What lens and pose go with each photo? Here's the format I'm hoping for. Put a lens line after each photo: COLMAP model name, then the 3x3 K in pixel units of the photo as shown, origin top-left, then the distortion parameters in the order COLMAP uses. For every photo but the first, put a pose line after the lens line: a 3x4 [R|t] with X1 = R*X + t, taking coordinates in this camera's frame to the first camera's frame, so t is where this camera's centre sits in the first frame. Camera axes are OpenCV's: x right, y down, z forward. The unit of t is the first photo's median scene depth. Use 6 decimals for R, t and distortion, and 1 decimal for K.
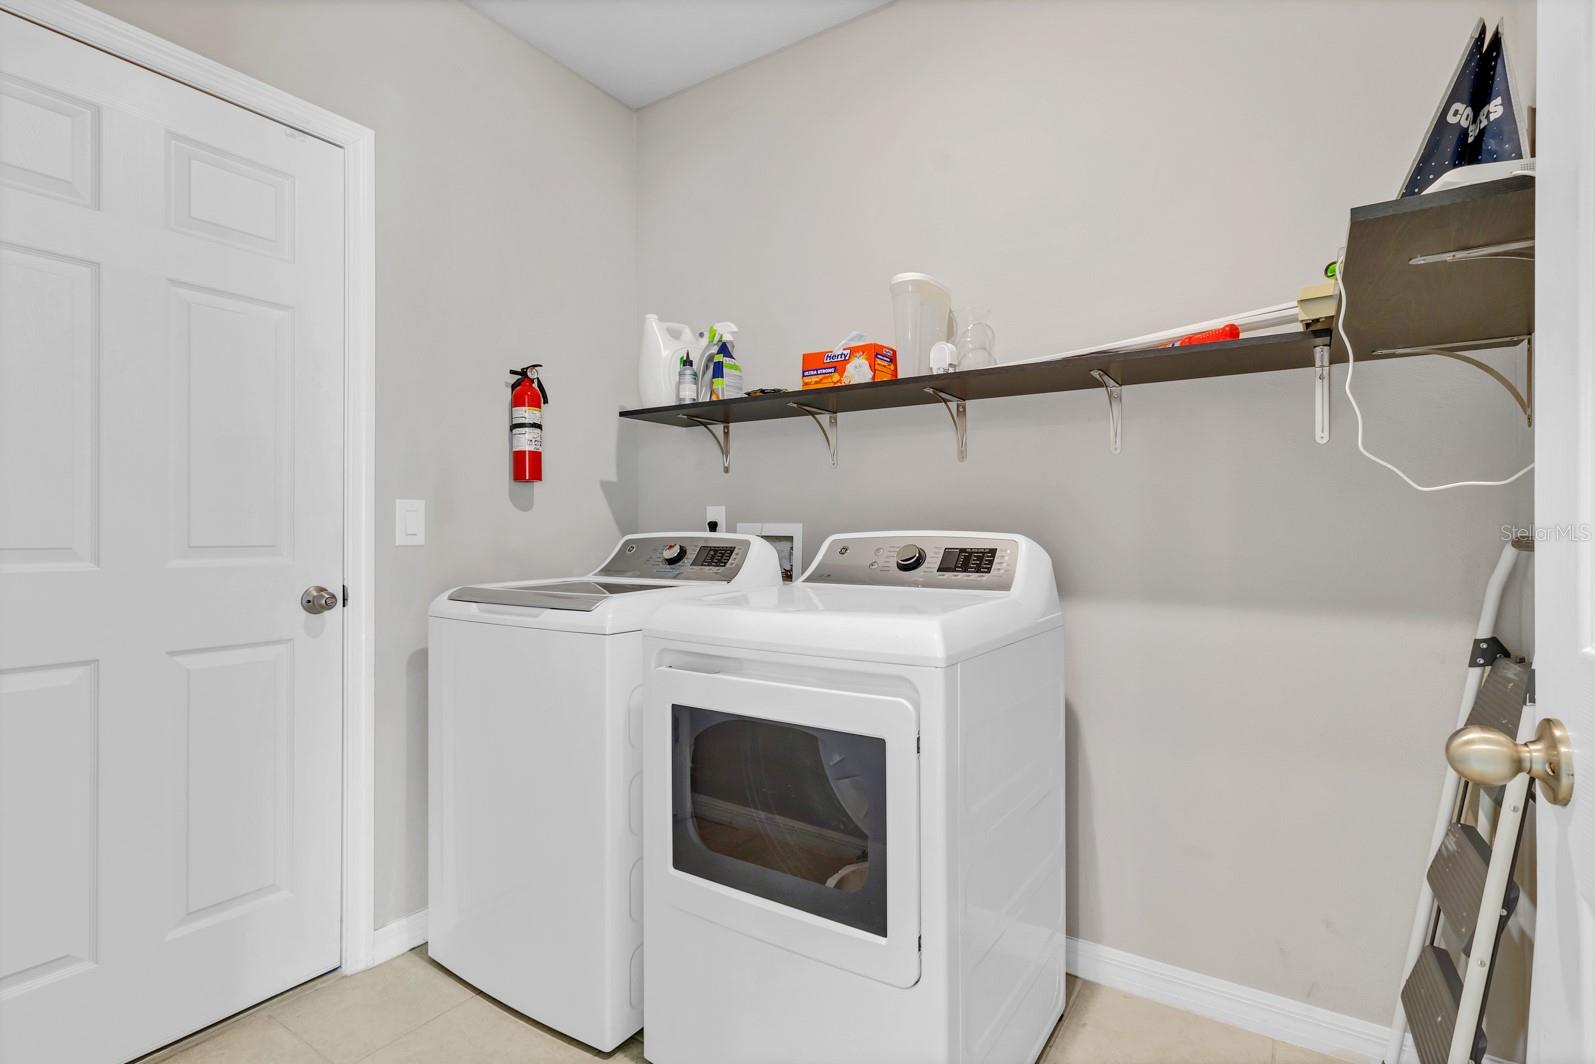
lens RADIAL K [[764.2, 0, 804.1], [0, 764.2, 550.0], [0, 0, 1]] dist [0.001356, 0.000335]
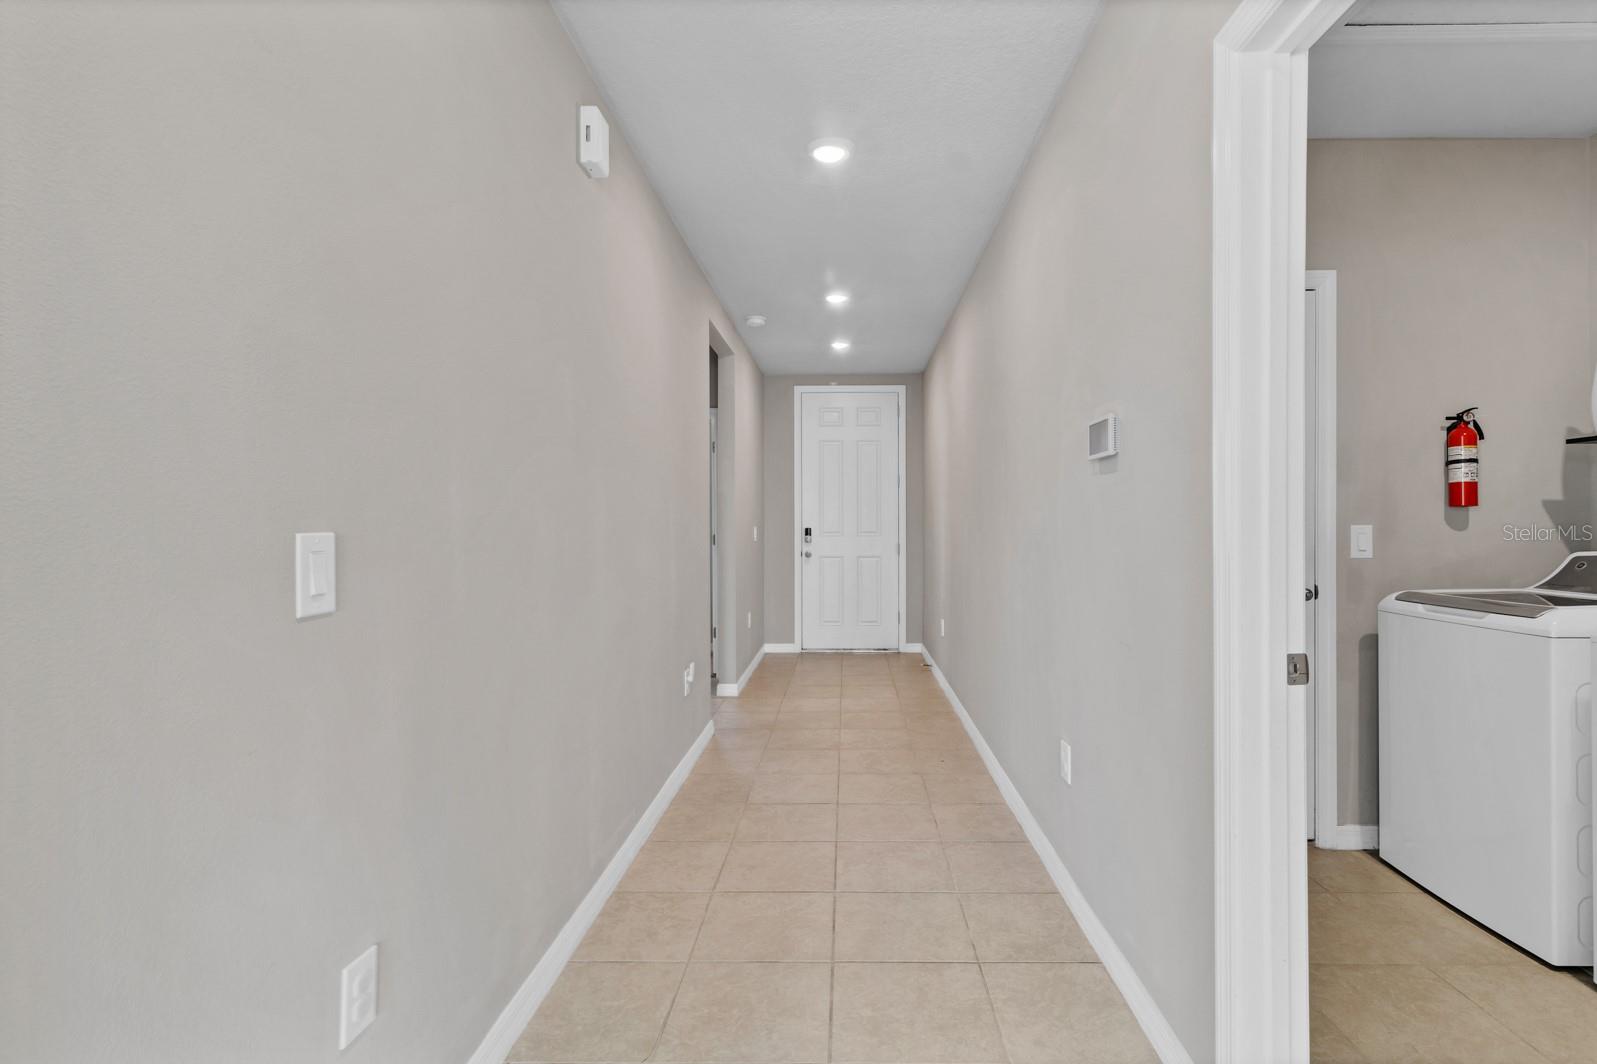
lens RADIAL K [[753.0, 0, 845.2], [0, 753.0, 524.4], [0, 0, 1]] dist [0.005565, 0.000353]
pose [[0.539847, -0.005616, -0.841744, 0.118507], [-0.014327, 0.999772, -0.015859, -0.029272], [0.841641, 0.020622, 0.539643, -0.473853]]
